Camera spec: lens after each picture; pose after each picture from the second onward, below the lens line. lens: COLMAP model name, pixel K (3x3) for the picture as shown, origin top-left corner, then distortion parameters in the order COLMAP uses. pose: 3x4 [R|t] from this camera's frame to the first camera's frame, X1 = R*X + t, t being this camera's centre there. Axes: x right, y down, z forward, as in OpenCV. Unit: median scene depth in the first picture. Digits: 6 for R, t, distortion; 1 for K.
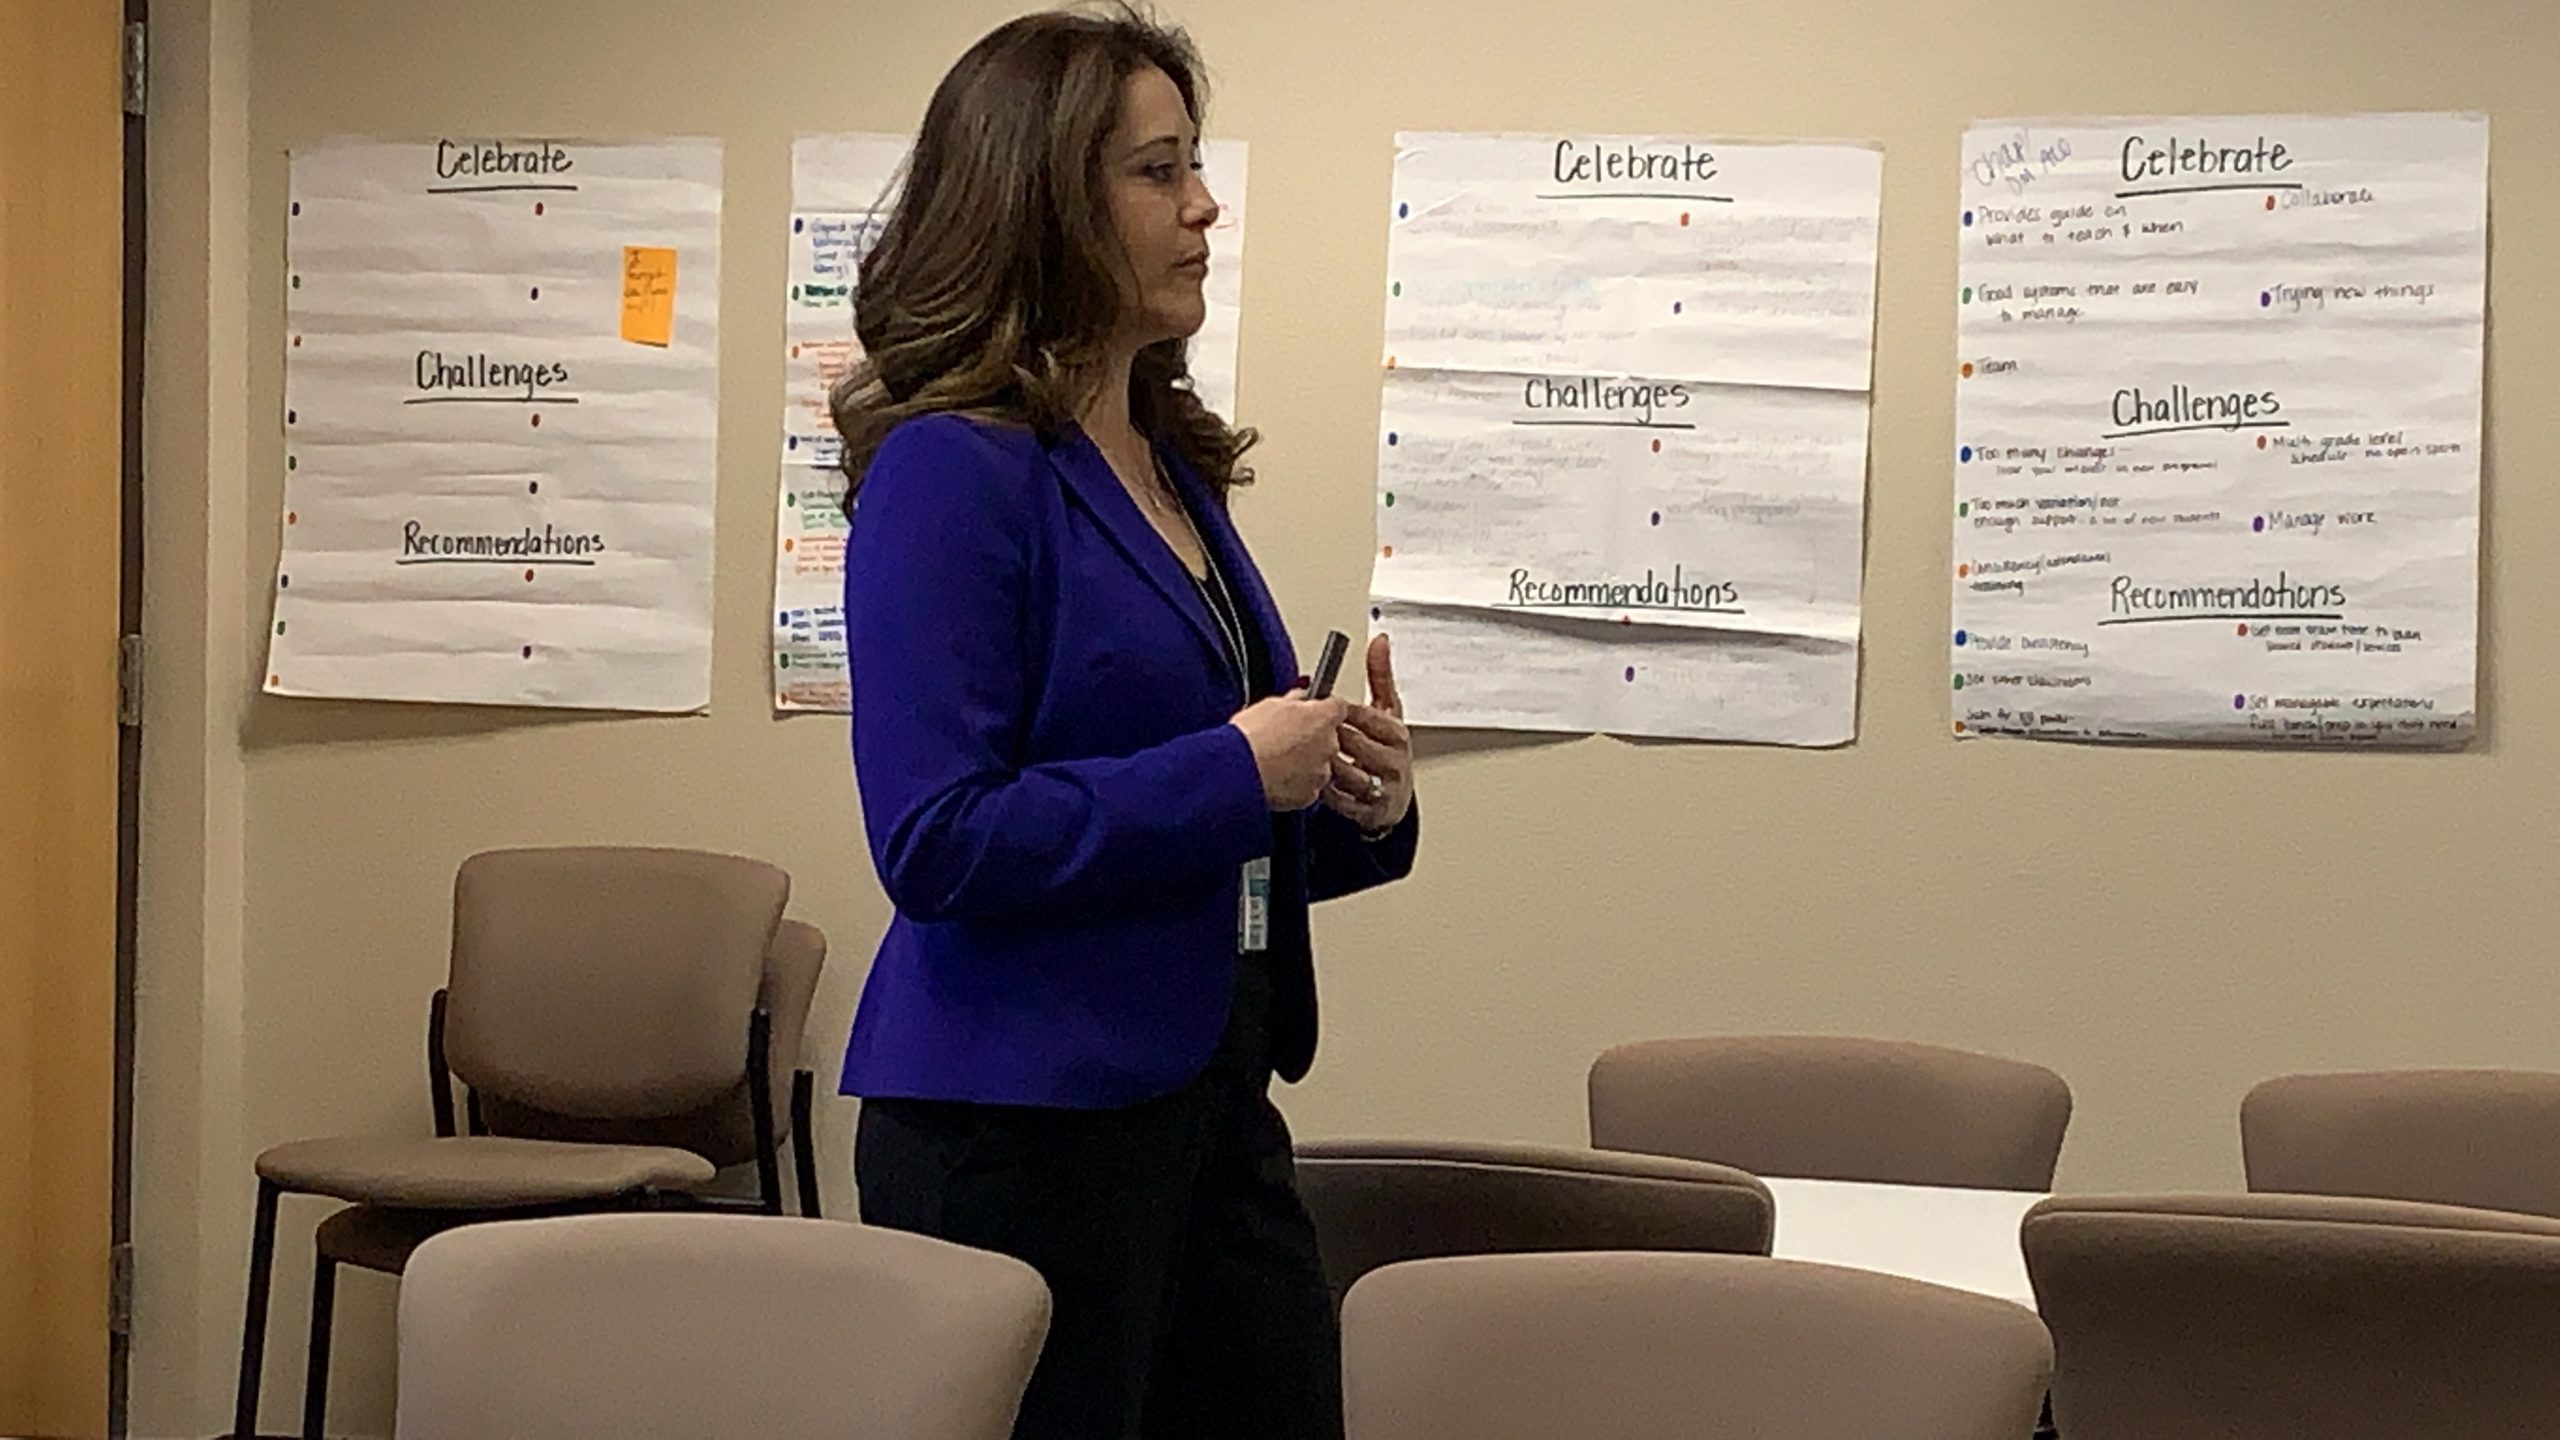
lens RADIAL K [[6349.1, 0, 1280.6], [0, 6349.1, 712.5], [0, 0, 1]] dist [-0.156541, 0.000000]
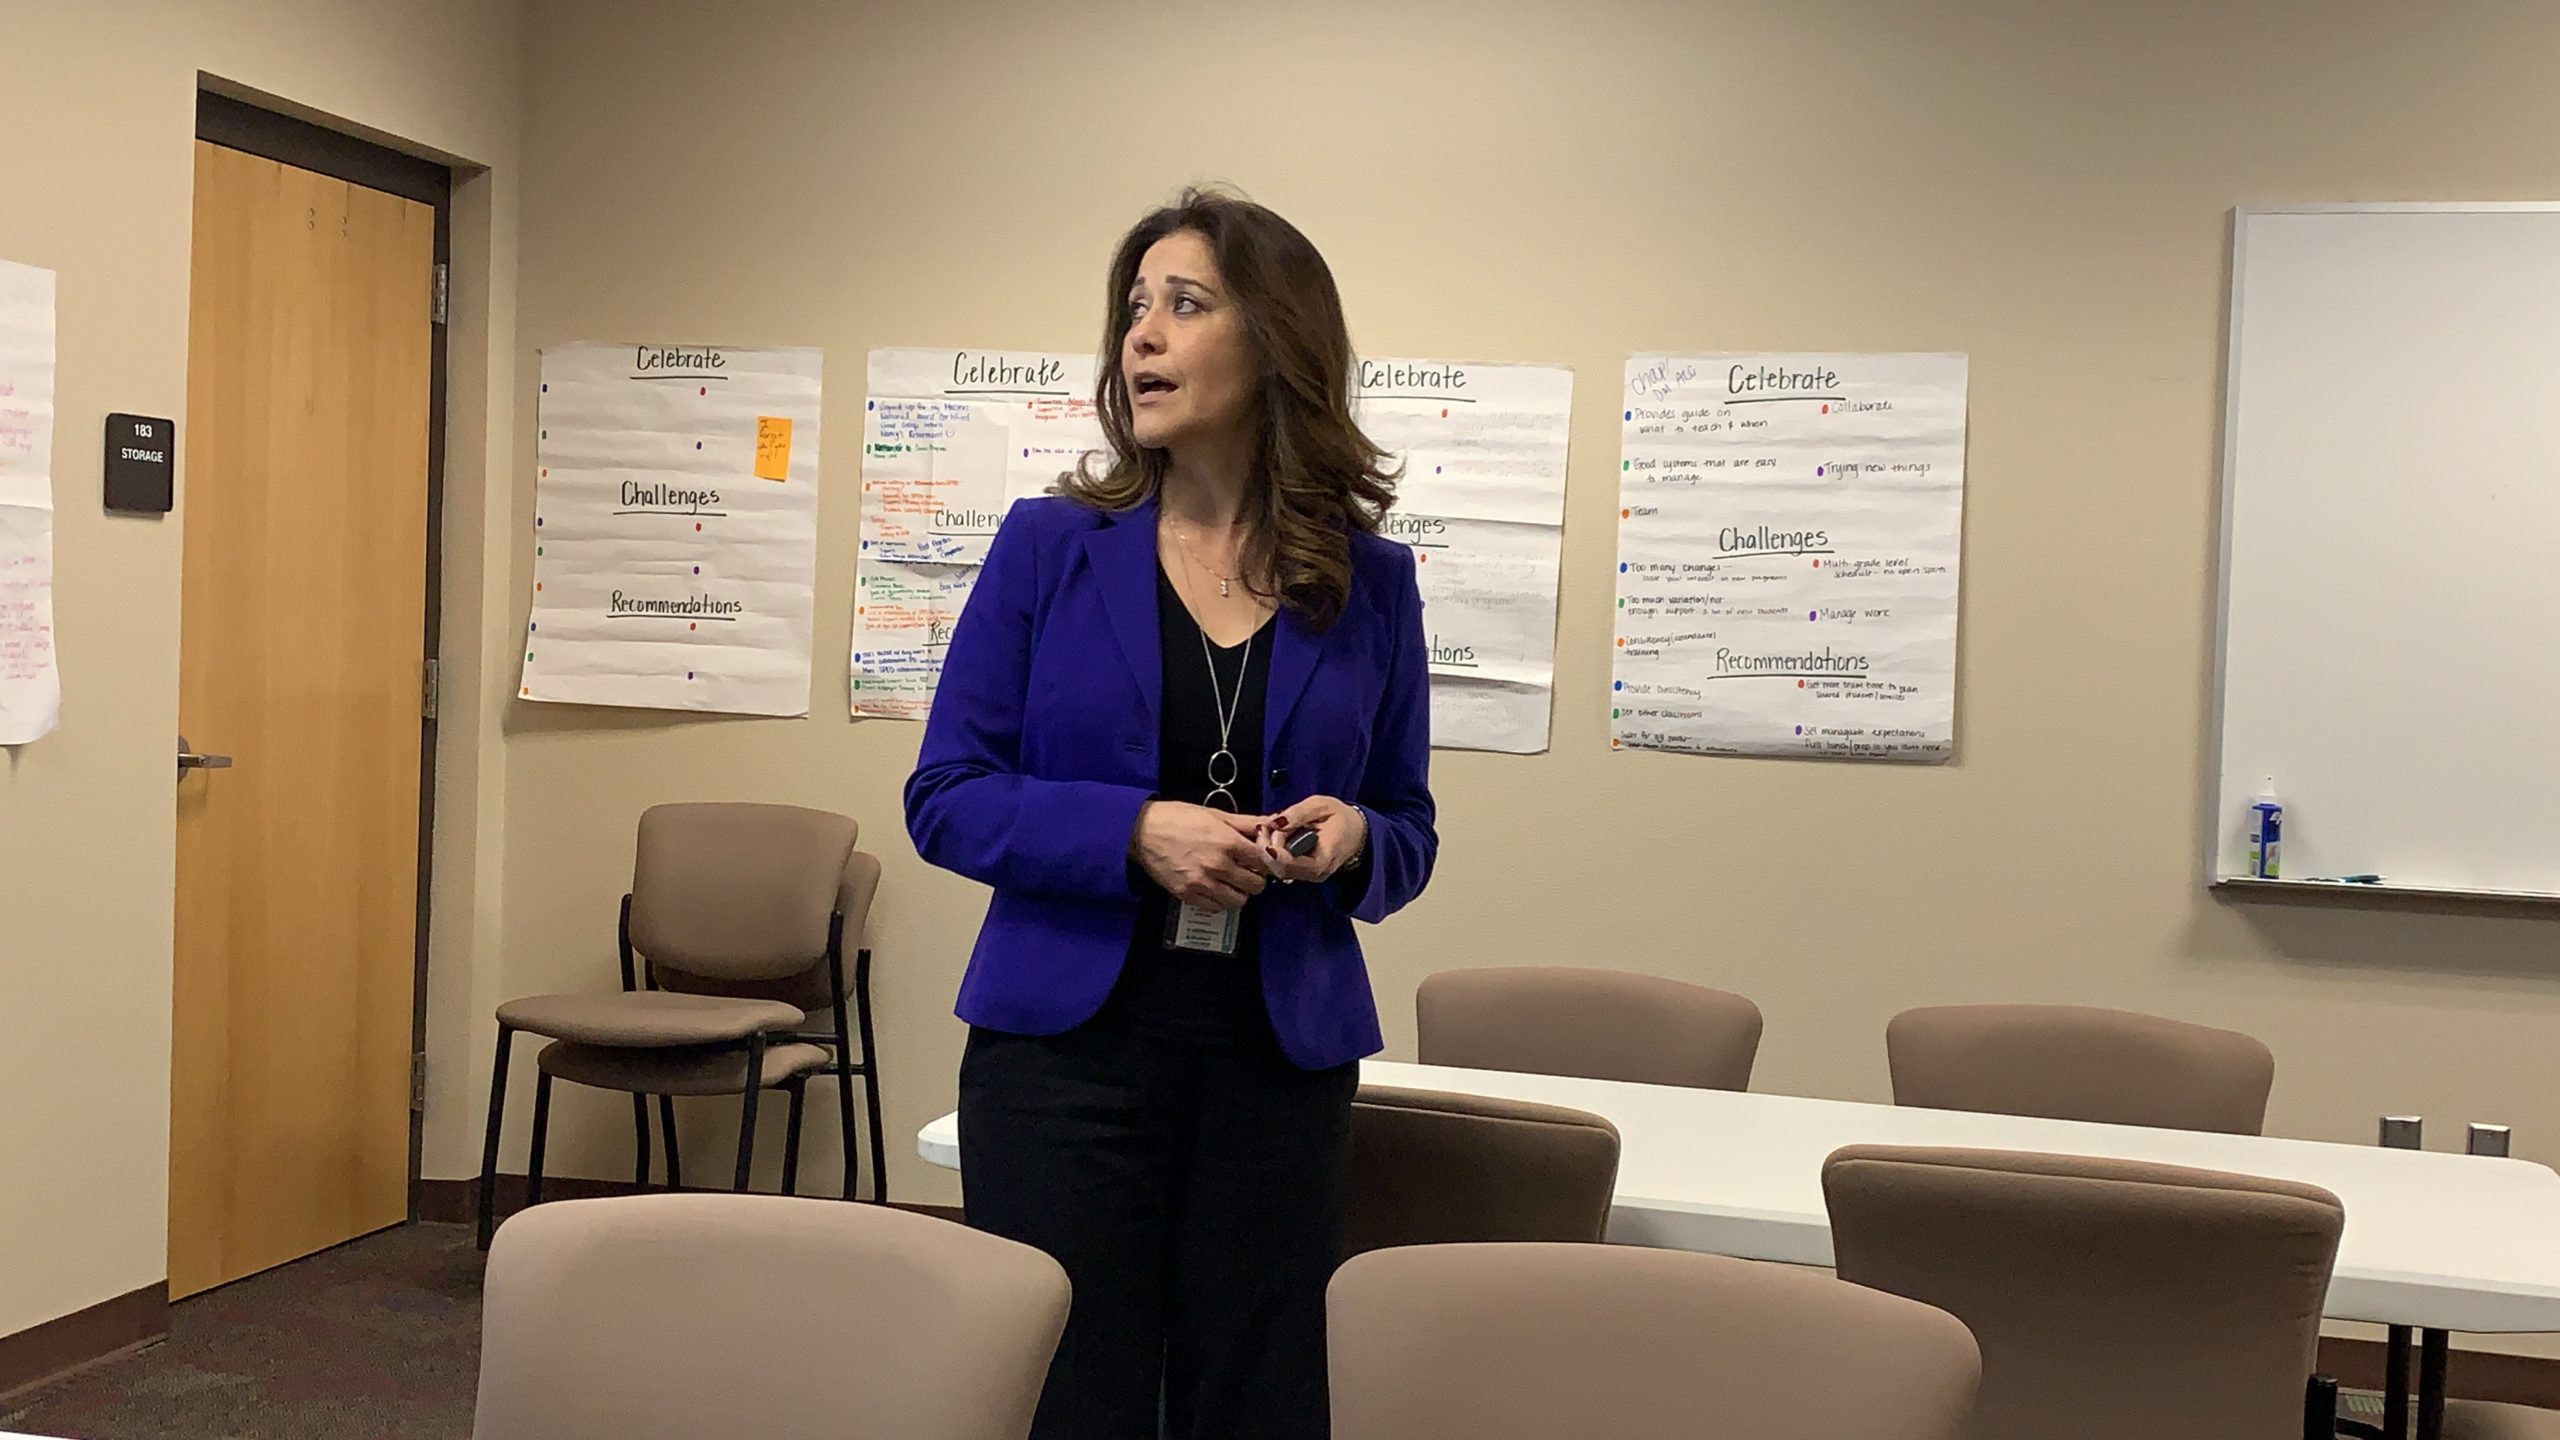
lens RADIAL K [[2845.0, 0, 1286.4], [0, 2845.0, 721.7], [0, 0, 1]] dist [-0.011623, 0.000000]
pose [[0.997565, 0.017994, 0.067385, -0.020627], [-0.018537, 0.999800, 0.007440, -0.006498], [-0.067238, -0.008671, 0.997699, 0.305231]]
